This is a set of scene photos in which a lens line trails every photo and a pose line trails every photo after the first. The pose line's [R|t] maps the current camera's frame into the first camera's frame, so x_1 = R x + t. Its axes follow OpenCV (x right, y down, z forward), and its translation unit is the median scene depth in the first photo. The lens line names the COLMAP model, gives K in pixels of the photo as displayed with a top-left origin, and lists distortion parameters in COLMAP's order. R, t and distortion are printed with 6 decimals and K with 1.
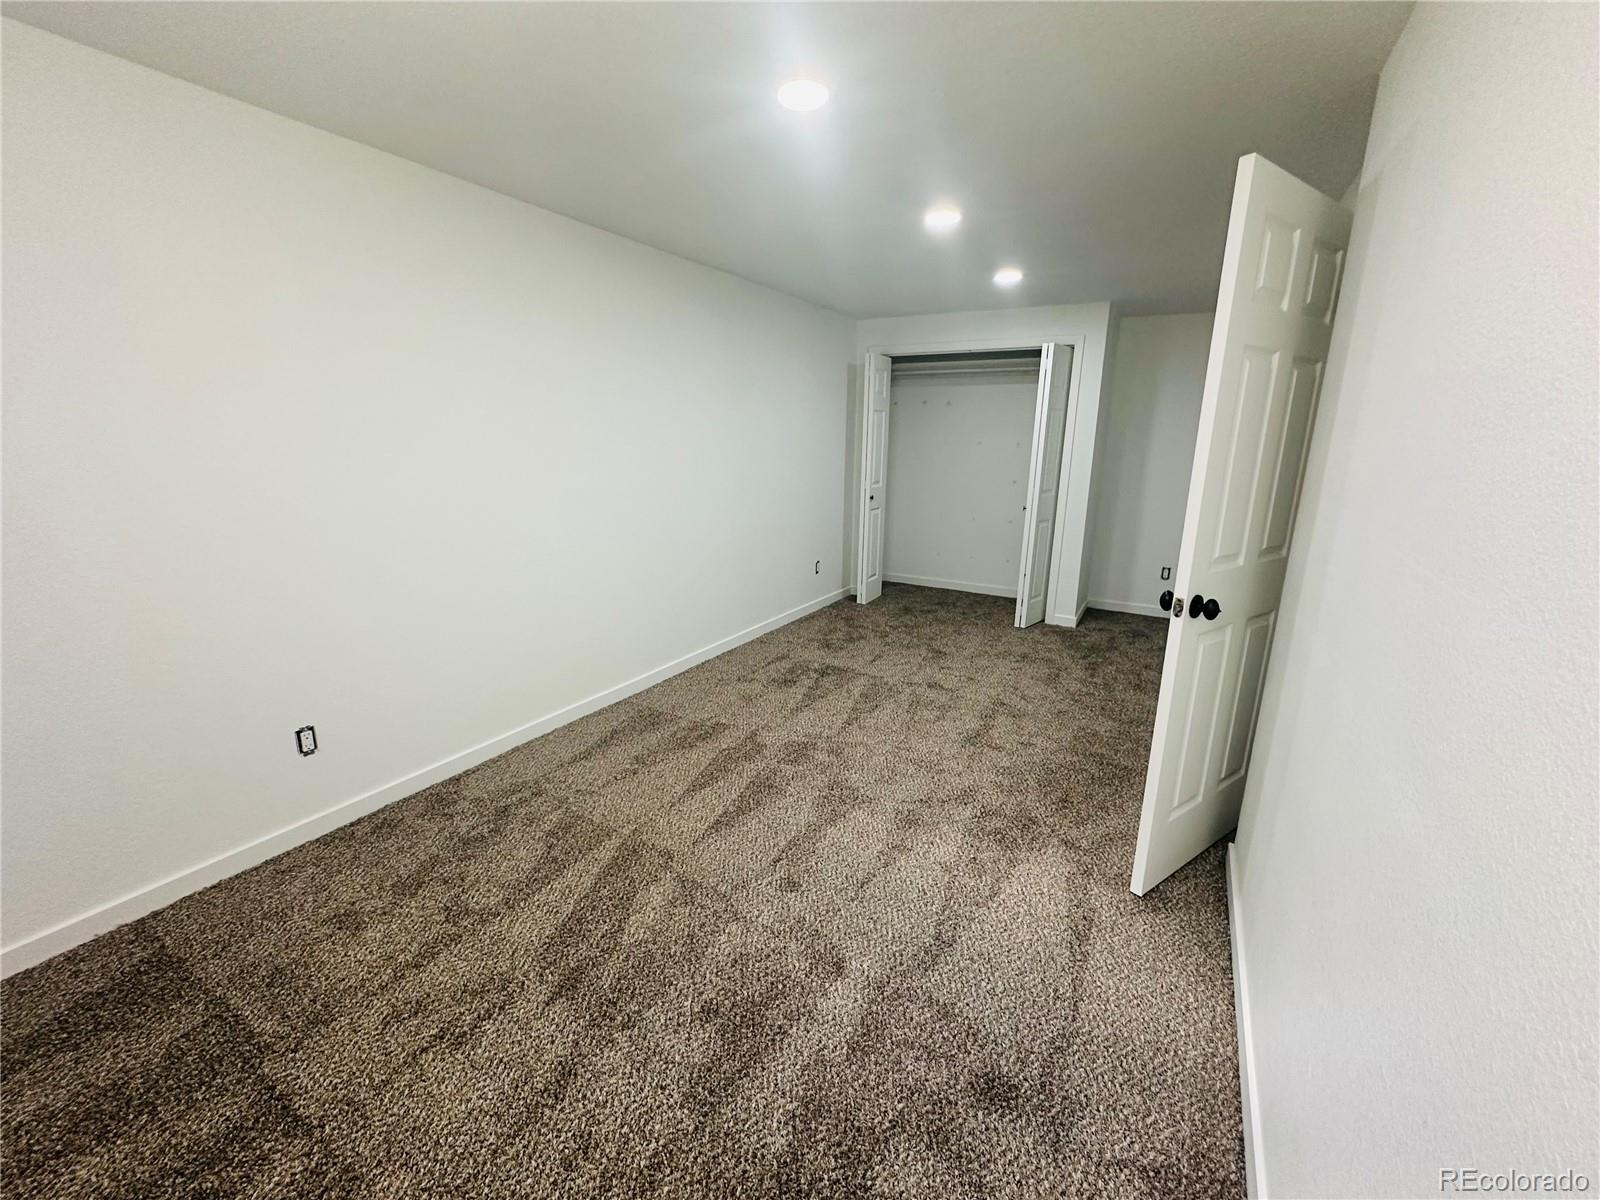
lens RADIAL K [[657.2, 0, 800.0], [0, 657.2, 600.0], [0, 0, 1]] dist [-0.001579, -0.000048]
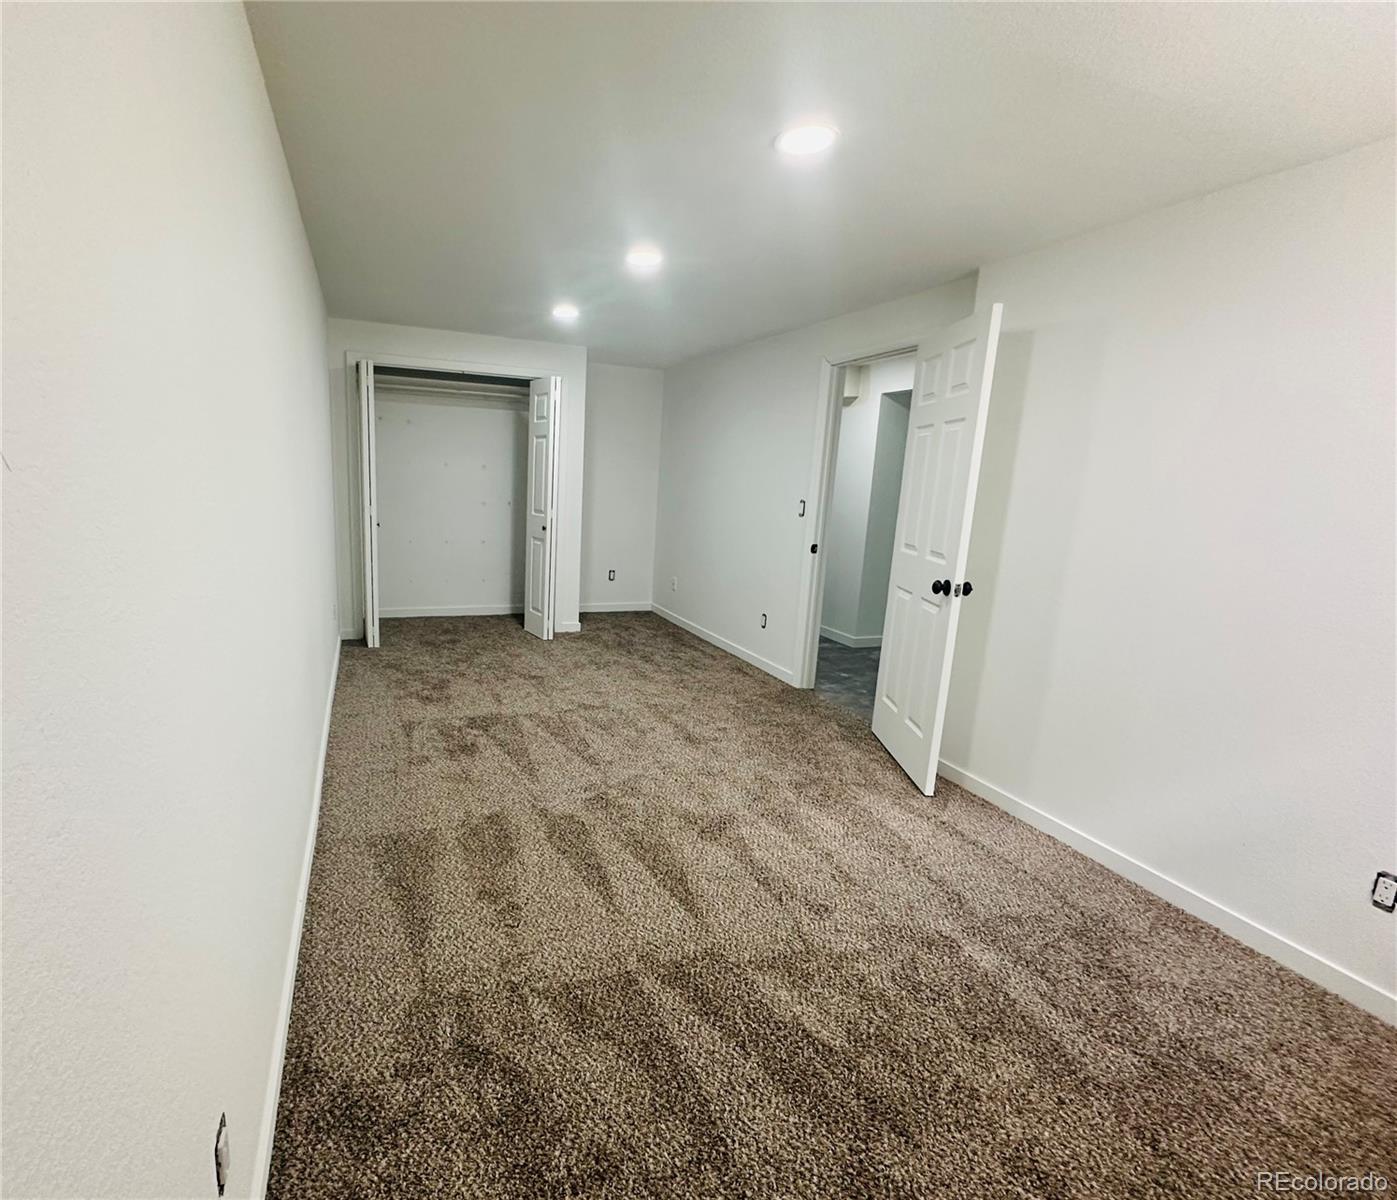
lens RADIAL K [[621.4, 0, 698.5], [0, 621.4, 600.0], [0, 0, 1]] dist [-0.000730, -0.000082]
pose [[0.651991, -0.136796, 0.745785, -0.570176], [0.149085, 0.987519, 0.050801, -0.084428], [-0.743426, 0.078063, 0.664247, 0.336523]]
